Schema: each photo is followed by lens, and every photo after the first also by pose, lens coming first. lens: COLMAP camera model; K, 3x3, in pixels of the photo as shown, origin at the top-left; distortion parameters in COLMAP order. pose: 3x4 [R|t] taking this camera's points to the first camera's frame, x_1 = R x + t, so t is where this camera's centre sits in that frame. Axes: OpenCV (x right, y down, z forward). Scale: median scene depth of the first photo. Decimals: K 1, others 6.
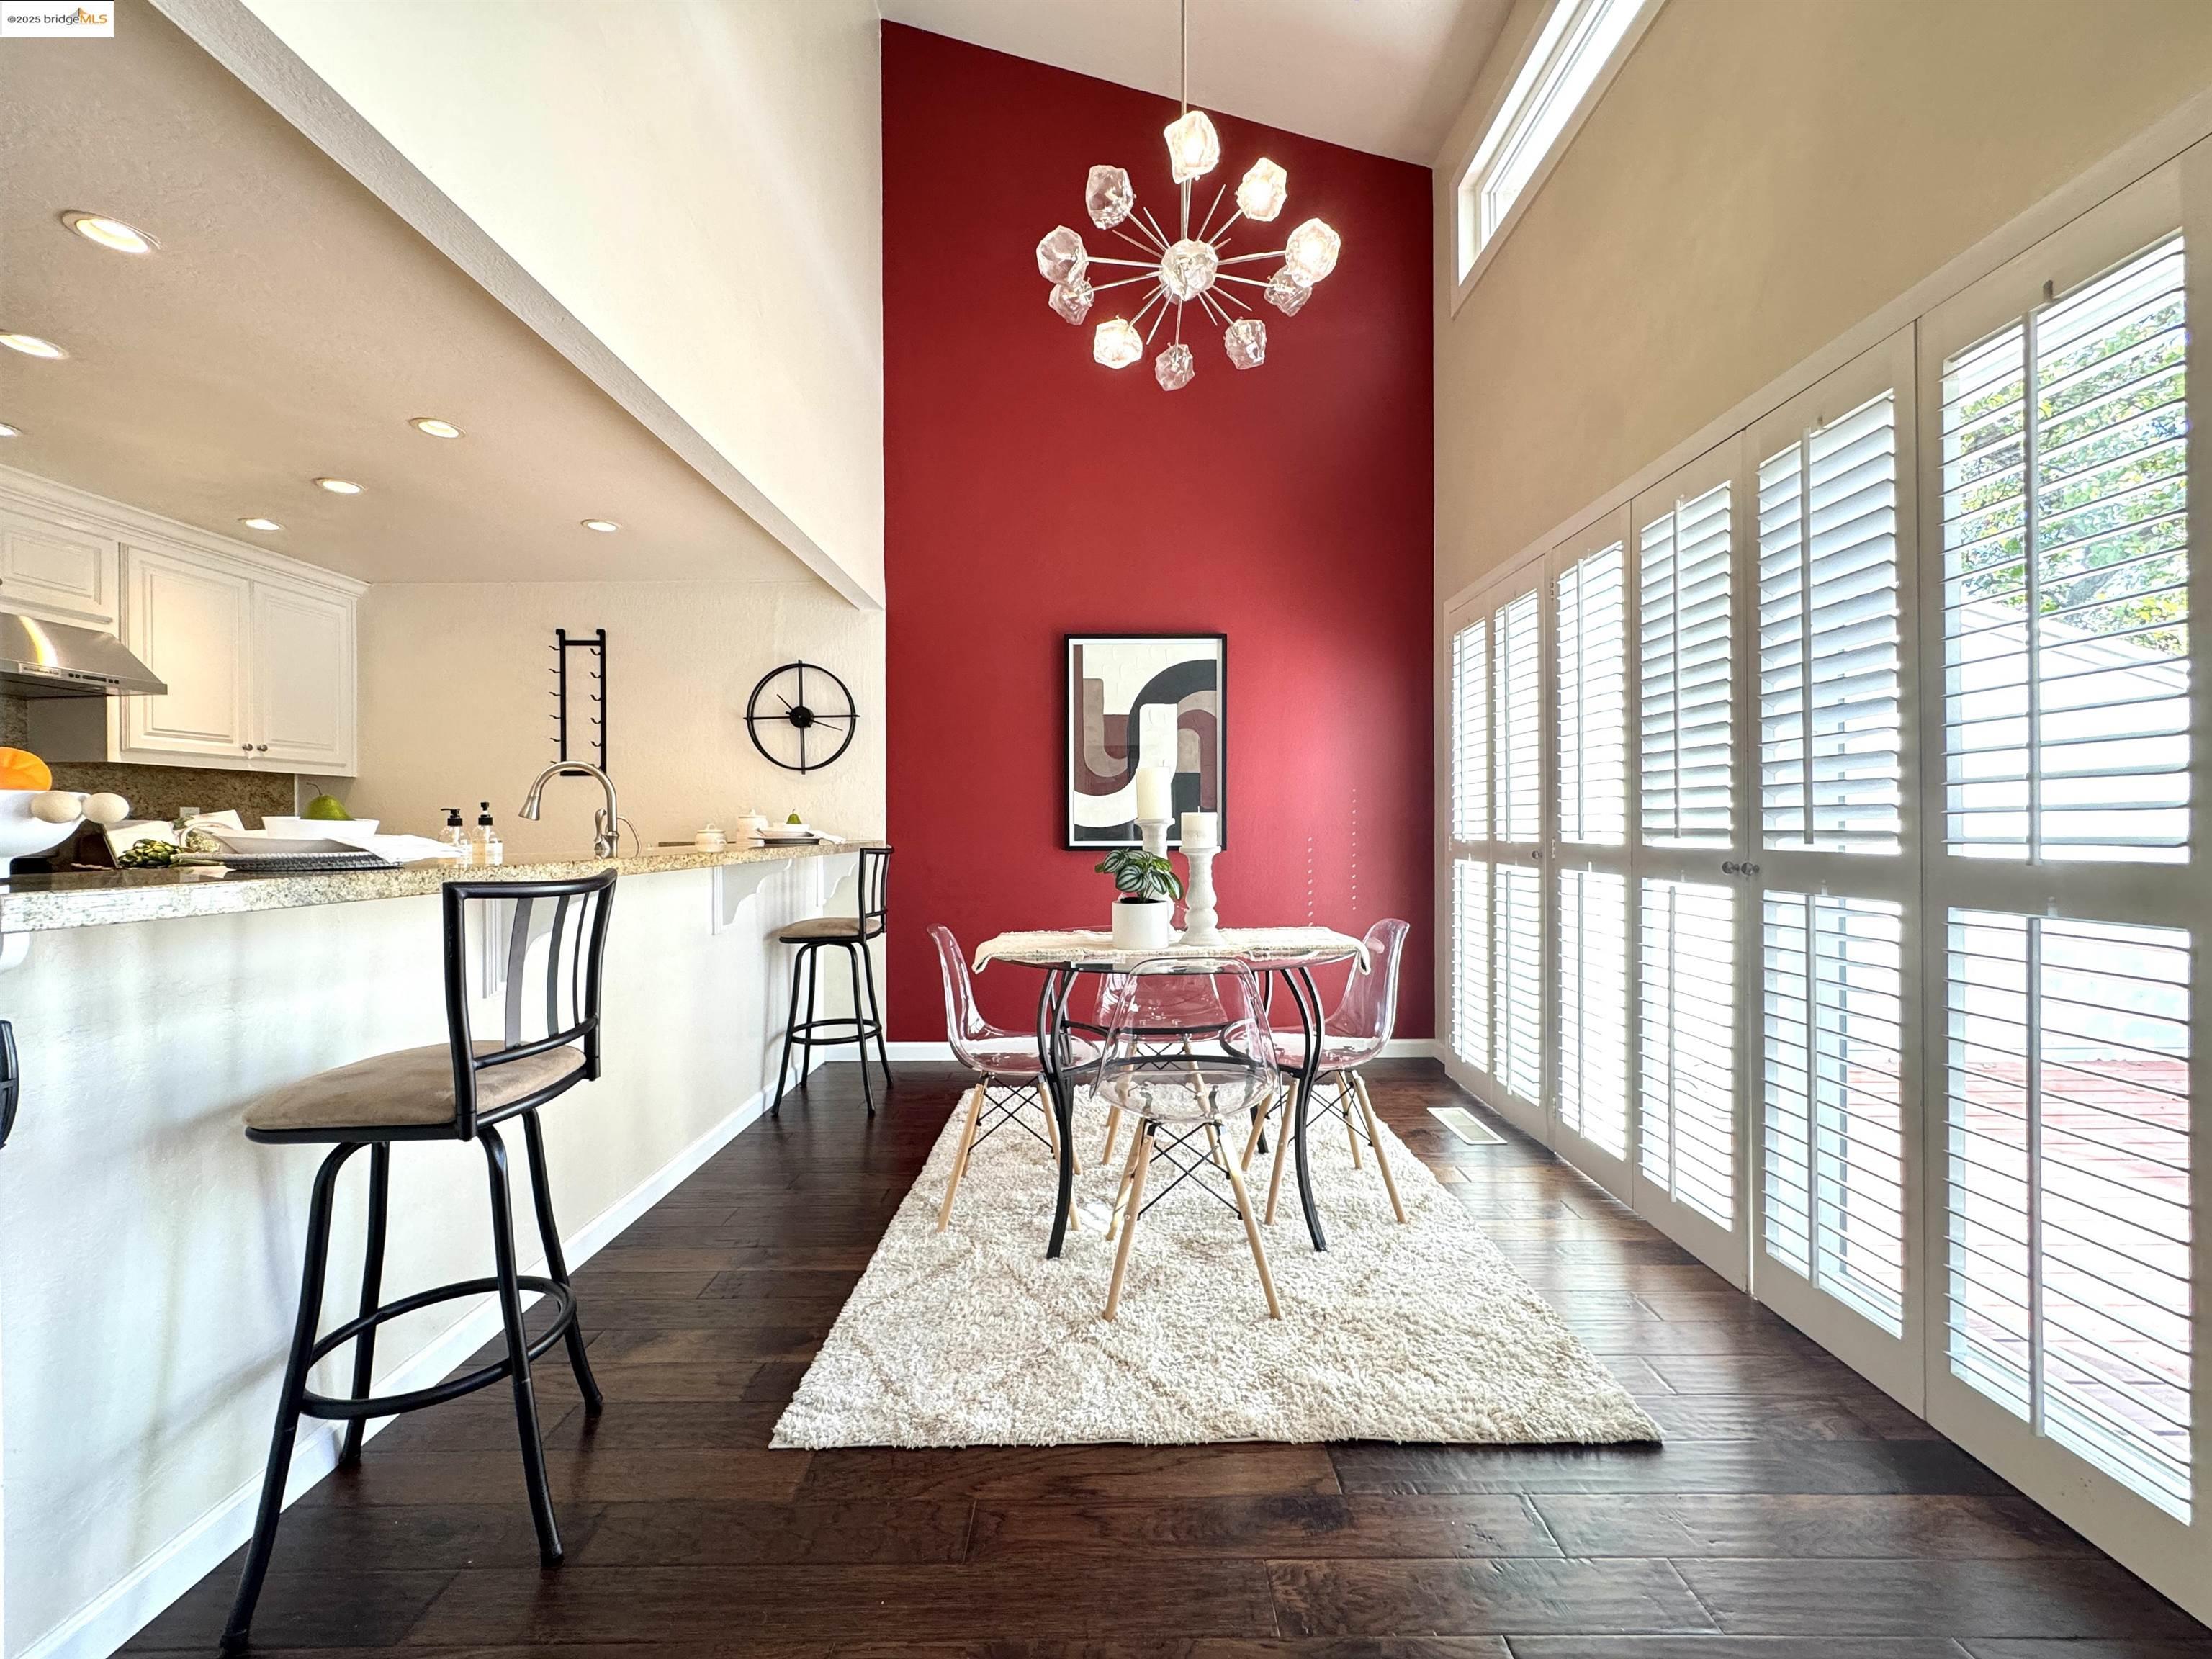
lens RADIAL K [[888.5, 0, 1103.7], [0, 888.5, 825.2], [0, 0, 1]] dist [0.000104, 0.000200]
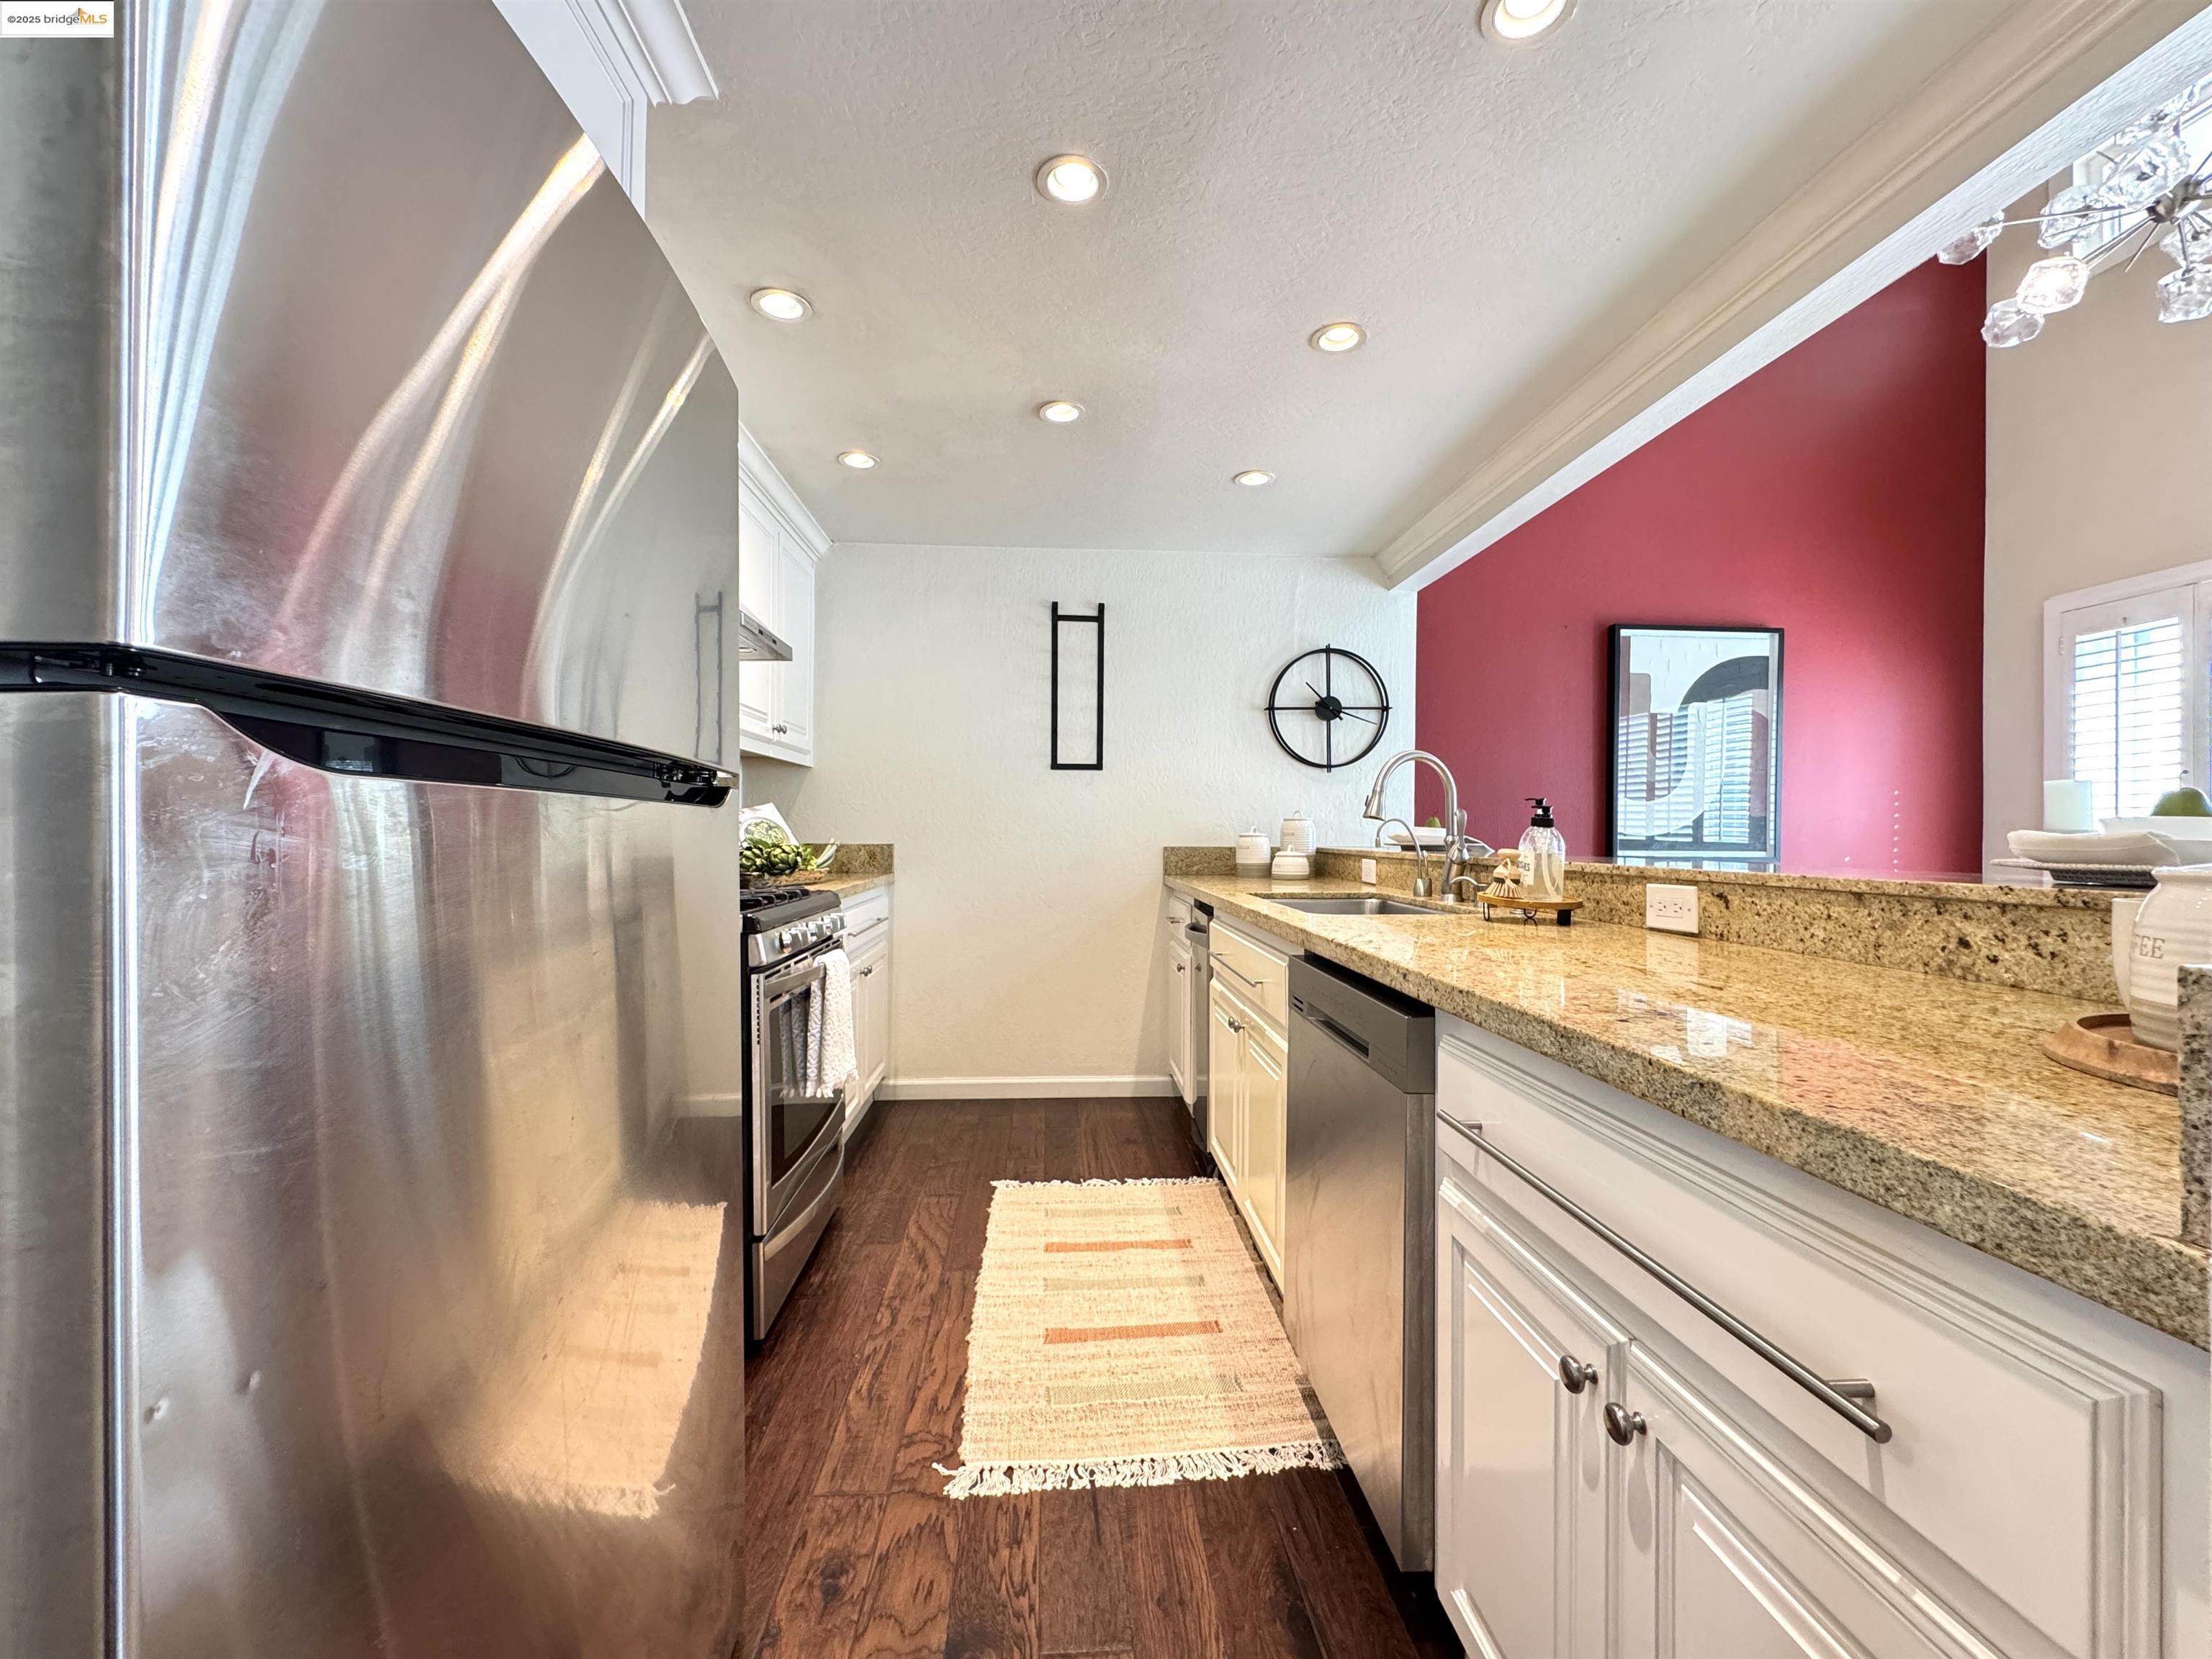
lens RADIAL K [[888.5, 0, 1112.0], [0, 888.5, 835.3], [0, 0, 1]] dist [0.000104, 0.000200]
pose [[0.996563, 0.009090, 0.082335, -0.629414], [-0.009255, 0.999956, 0.001618, 0.007083], [-0.082316, -0.002375, 0.996603, 0.125207]]
